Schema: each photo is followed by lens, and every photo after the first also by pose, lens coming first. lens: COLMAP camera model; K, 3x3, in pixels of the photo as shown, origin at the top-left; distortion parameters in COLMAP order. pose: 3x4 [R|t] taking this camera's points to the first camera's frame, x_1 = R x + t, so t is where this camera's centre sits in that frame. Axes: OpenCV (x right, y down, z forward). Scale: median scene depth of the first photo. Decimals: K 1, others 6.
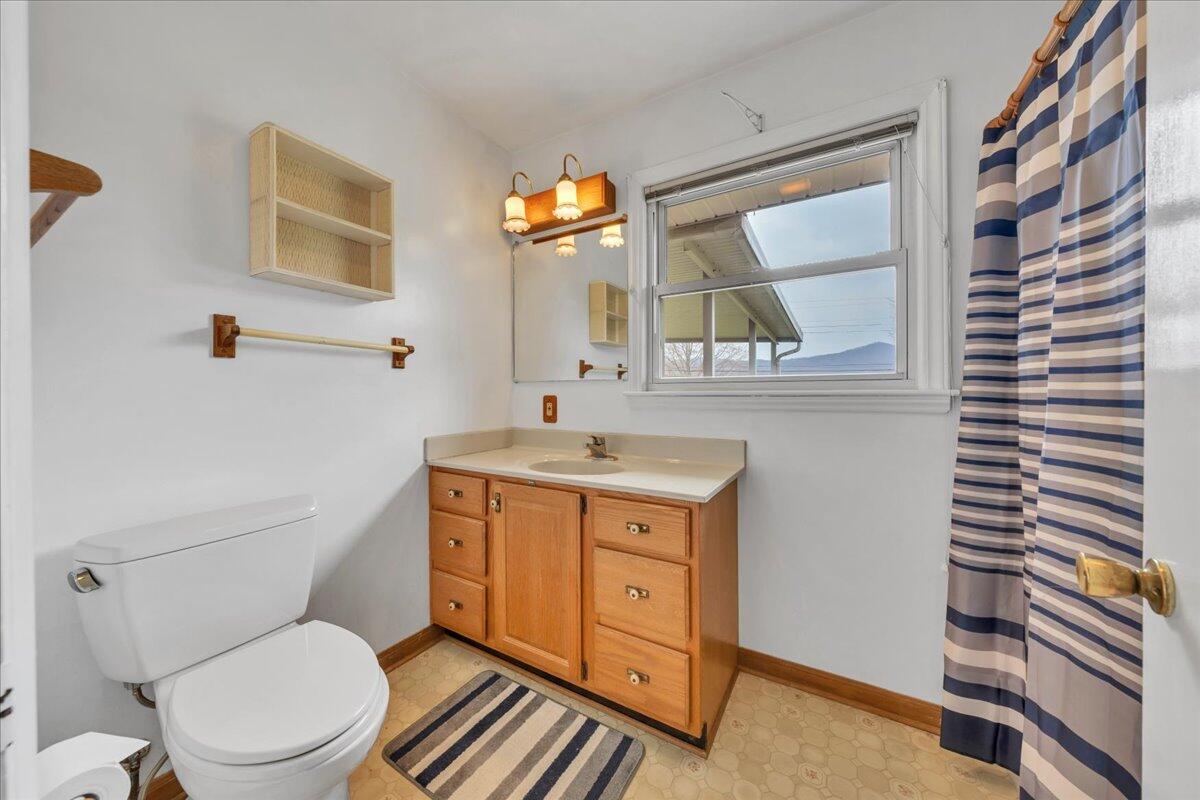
lens RADIAL K [[399.4, 0, 606.7], [0, 399.4, 402.3], [0, 0, 1]] dist [-0.004656, 0.000147]
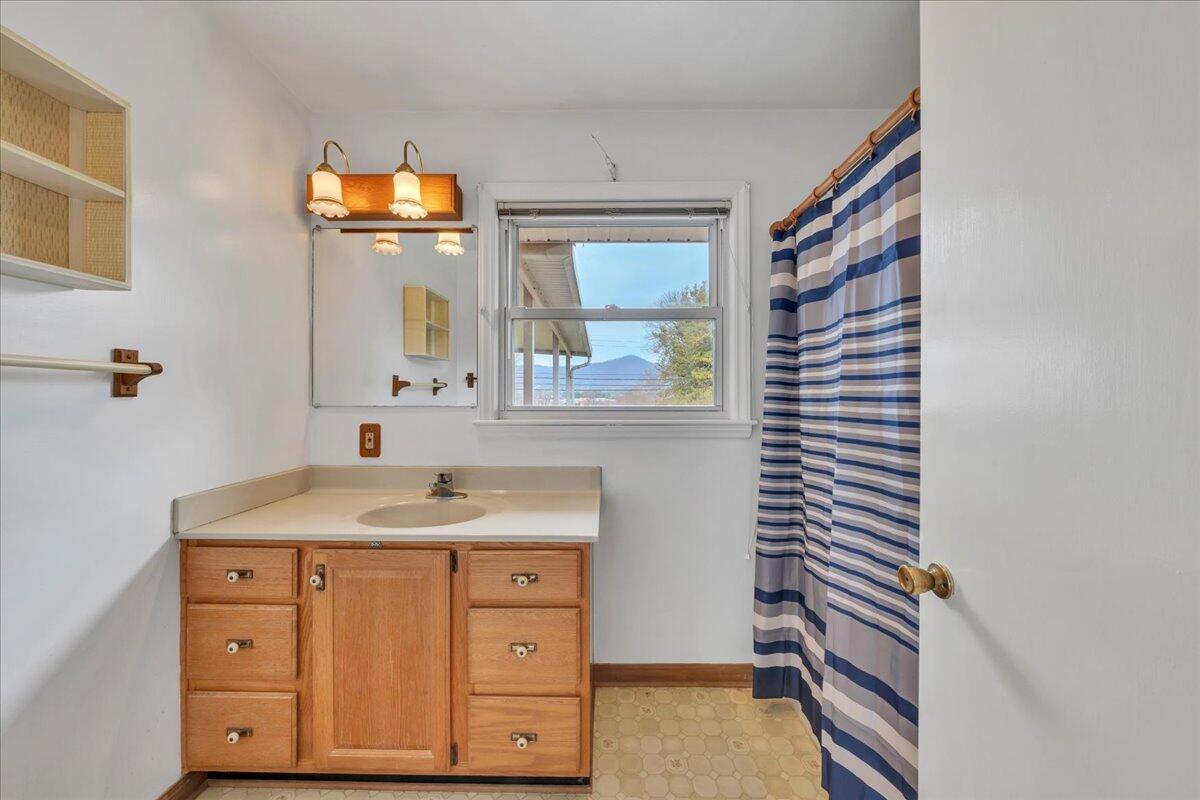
lens RADIAL K [[399.4, 0, 599.2], [0, 399.4, 404.3], [0, 0, 1]] dist [-0.004656, 0.000147]
pose [[0.871903, -0.003625, 0.489665, -0.191208], [0.006417, 0.999971, -0.004025, -0.073146], [-0.489636, 0.006651, 0.871901, 0.089277]]
